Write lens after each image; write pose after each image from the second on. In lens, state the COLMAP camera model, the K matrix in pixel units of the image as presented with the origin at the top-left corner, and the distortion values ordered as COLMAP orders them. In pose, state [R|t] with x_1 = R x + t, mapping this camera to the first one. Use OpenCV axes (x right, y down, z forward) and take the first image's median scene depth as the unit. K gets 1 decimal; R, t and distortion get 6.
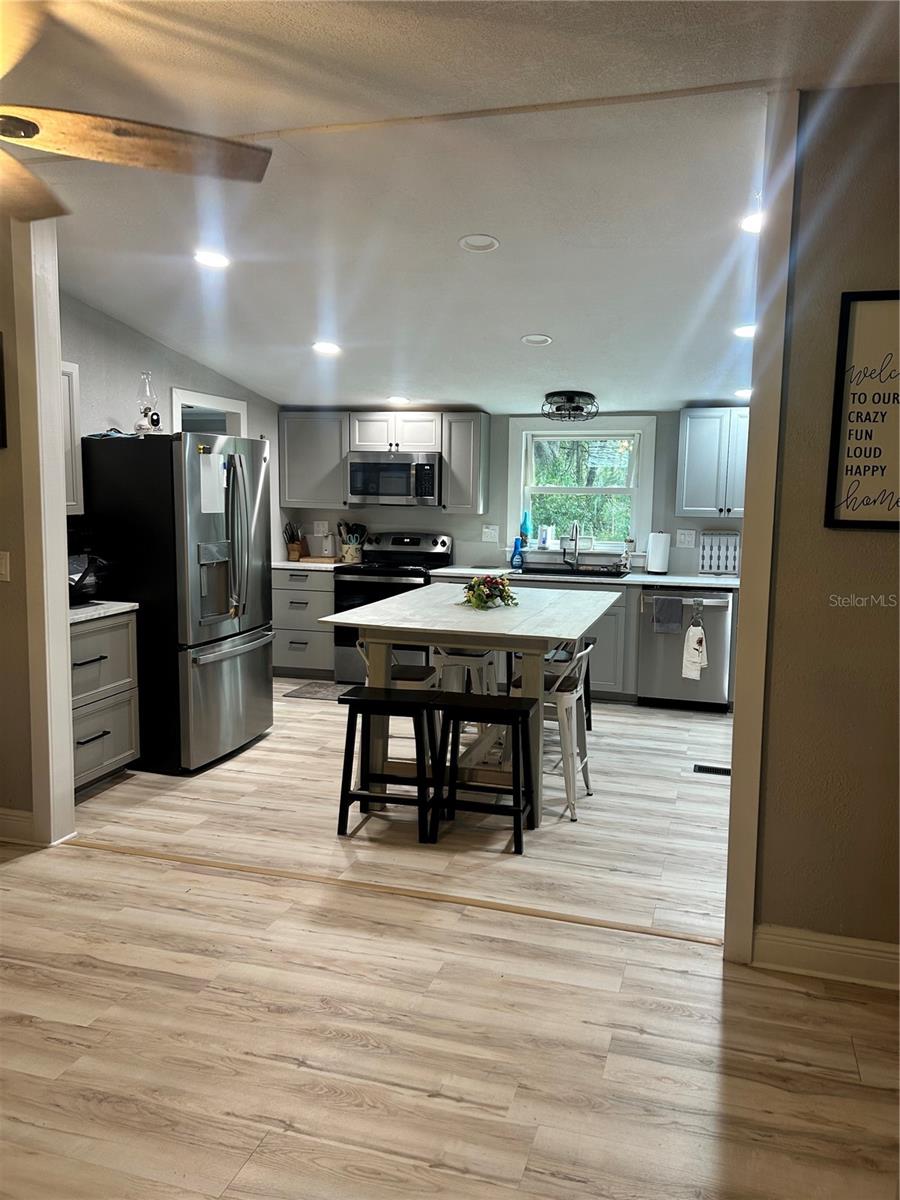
lens RADIAL K [[908.6, 0, 449.9], [0, 908.6, 618.6], [0, 0, 1]] dist [0.039737, -0.045687]
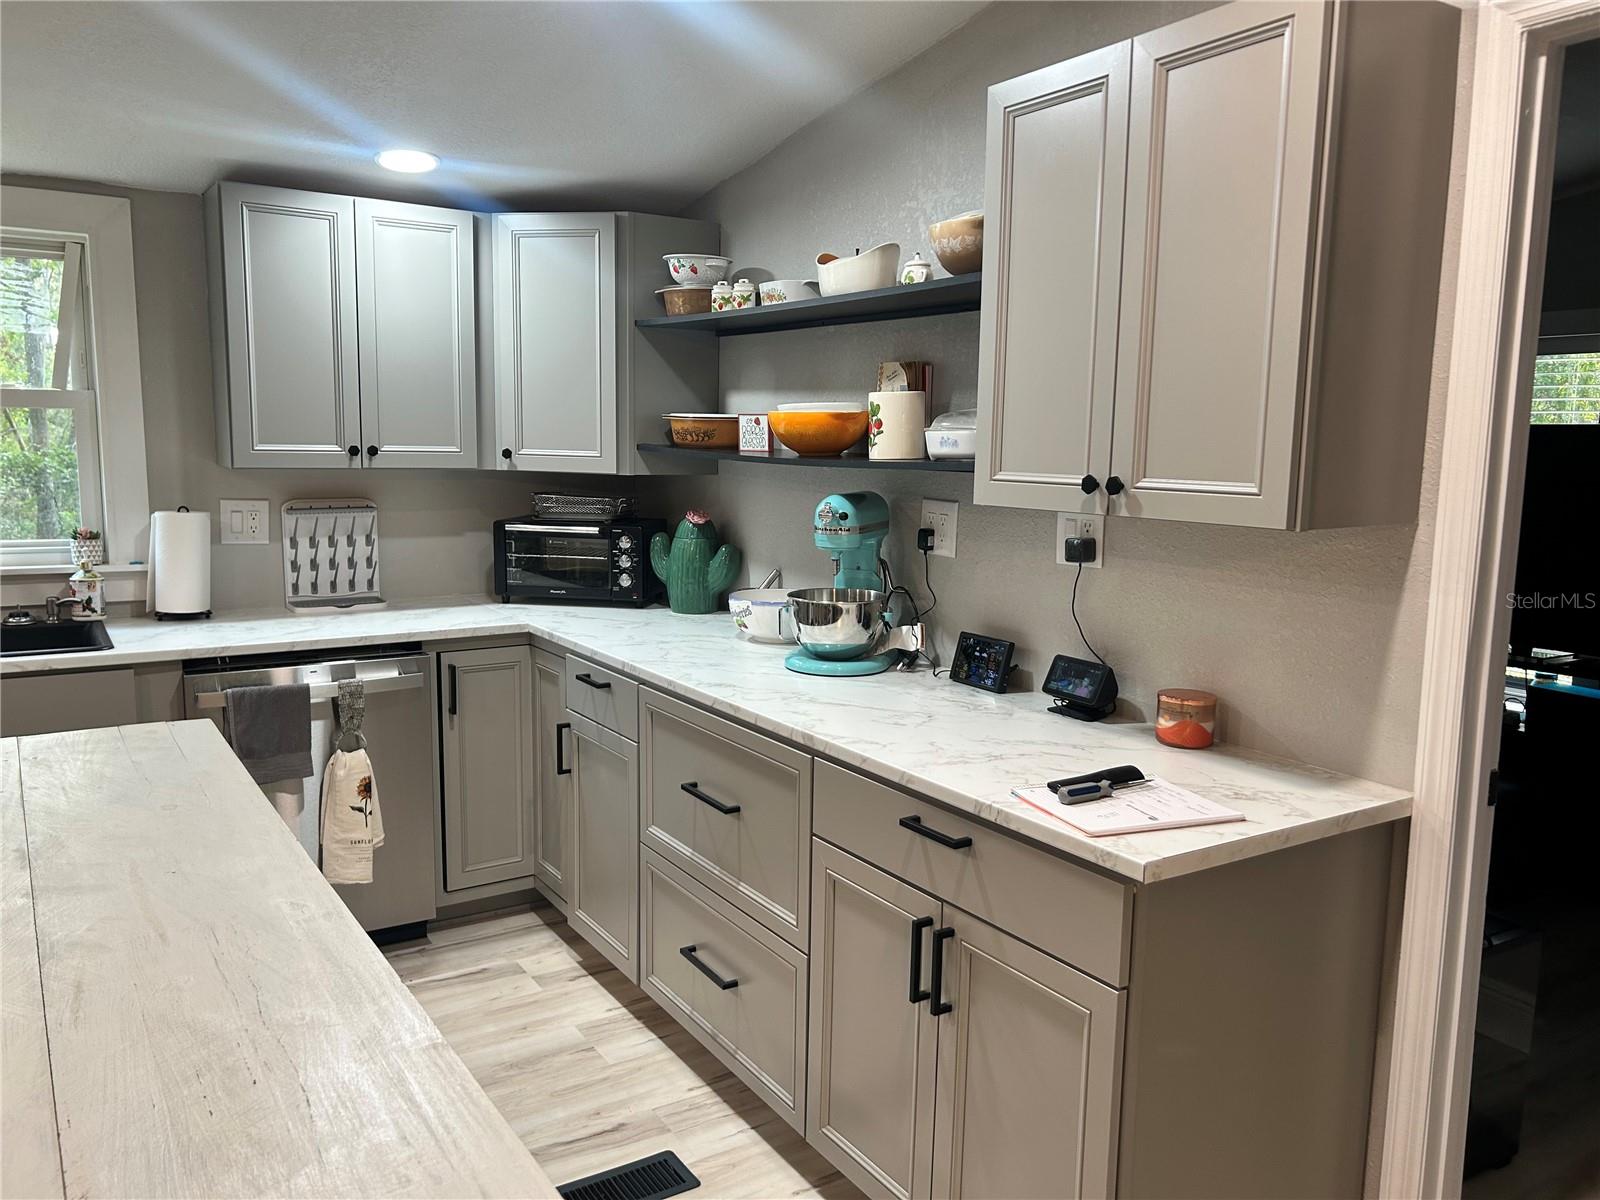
lens RADIAL K [[1211.5, 0, 793.5], [0, 1211.5, 611.5], [0, 0, 1]] dist [0.039737, -0.045687]
pose [[0.647299, -0.111864, 0.753983, 0.006416], [0.096833, 0.993226, 0.064227, -0.058933], [-0.756060, 0.031436, 0.653747, 0.462640]]
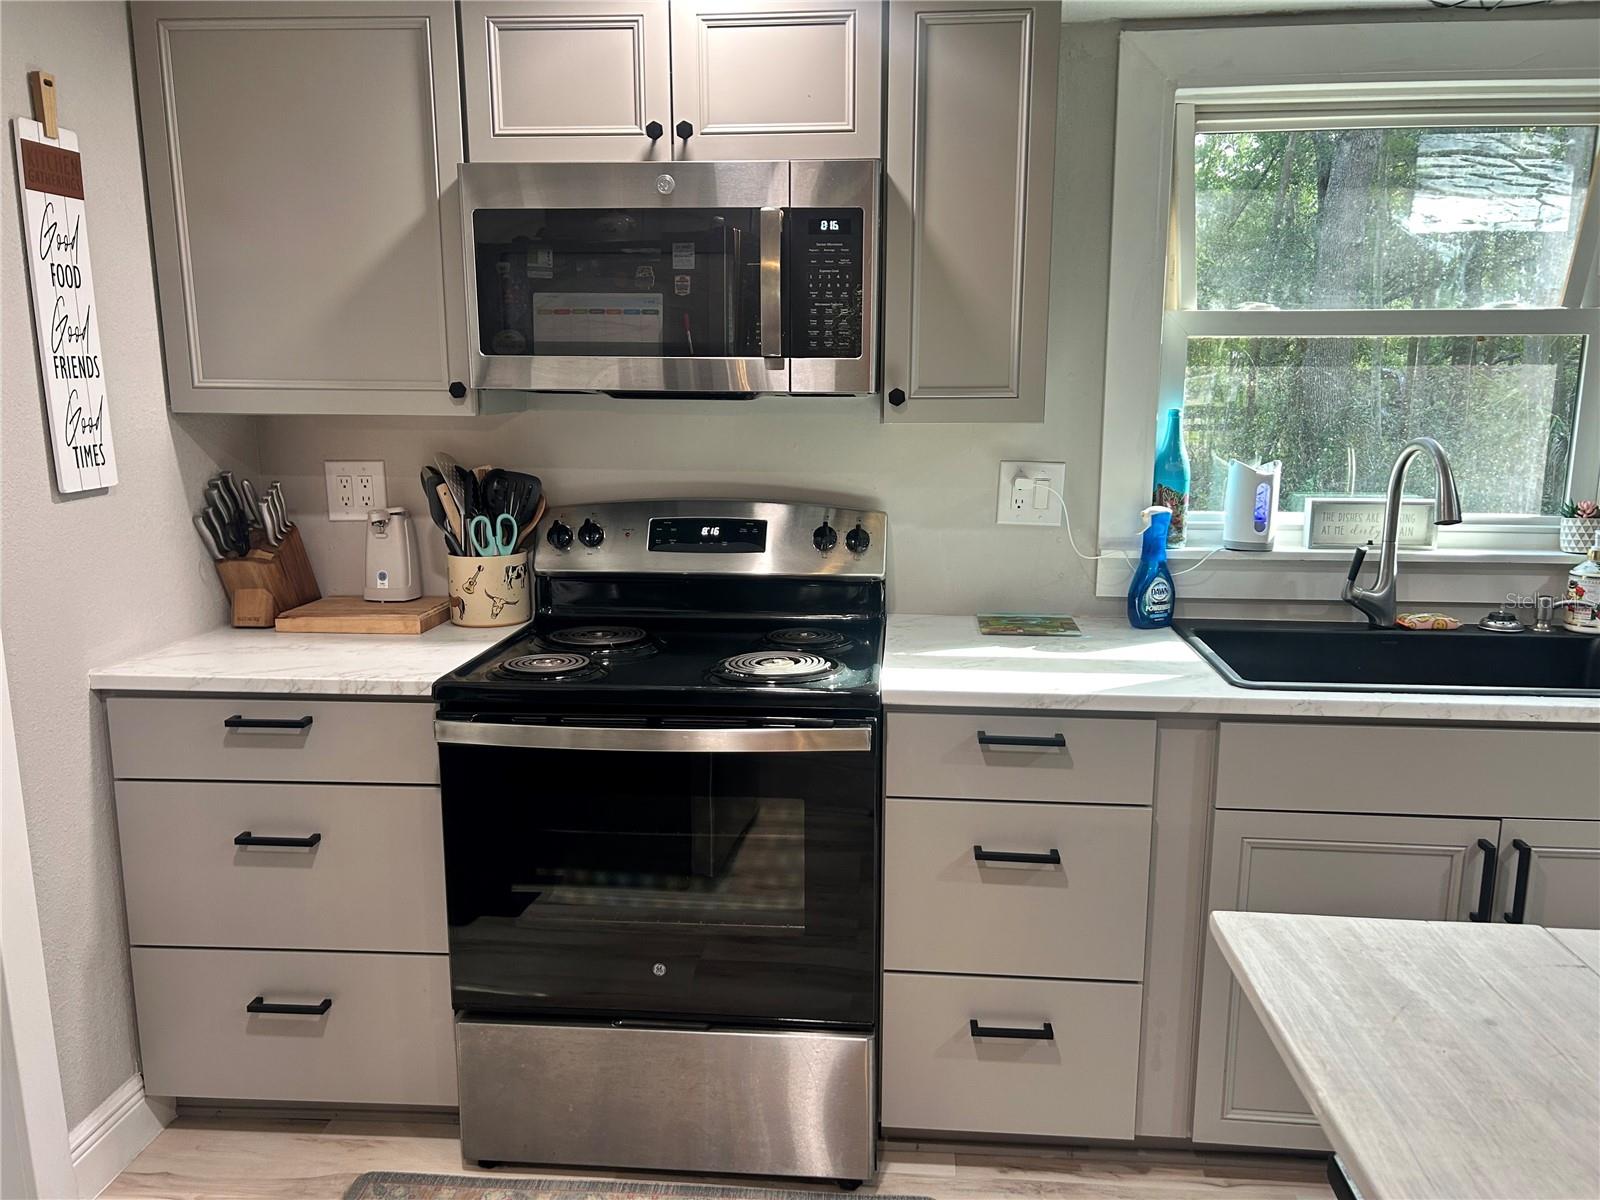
lens RADIAL K [[1211.5, 0, 791.4], [0, 1211.5, 609.1], [0, 0, 1]] dist [0.039737, -0.045687]
pose [[0.977911, -0.056488, 0.201245, -0.101922], [0.045224, 0.997165, 0.060136, -0.089218], [-0.204071, -0.049707, 0.977693, 0.700708]]
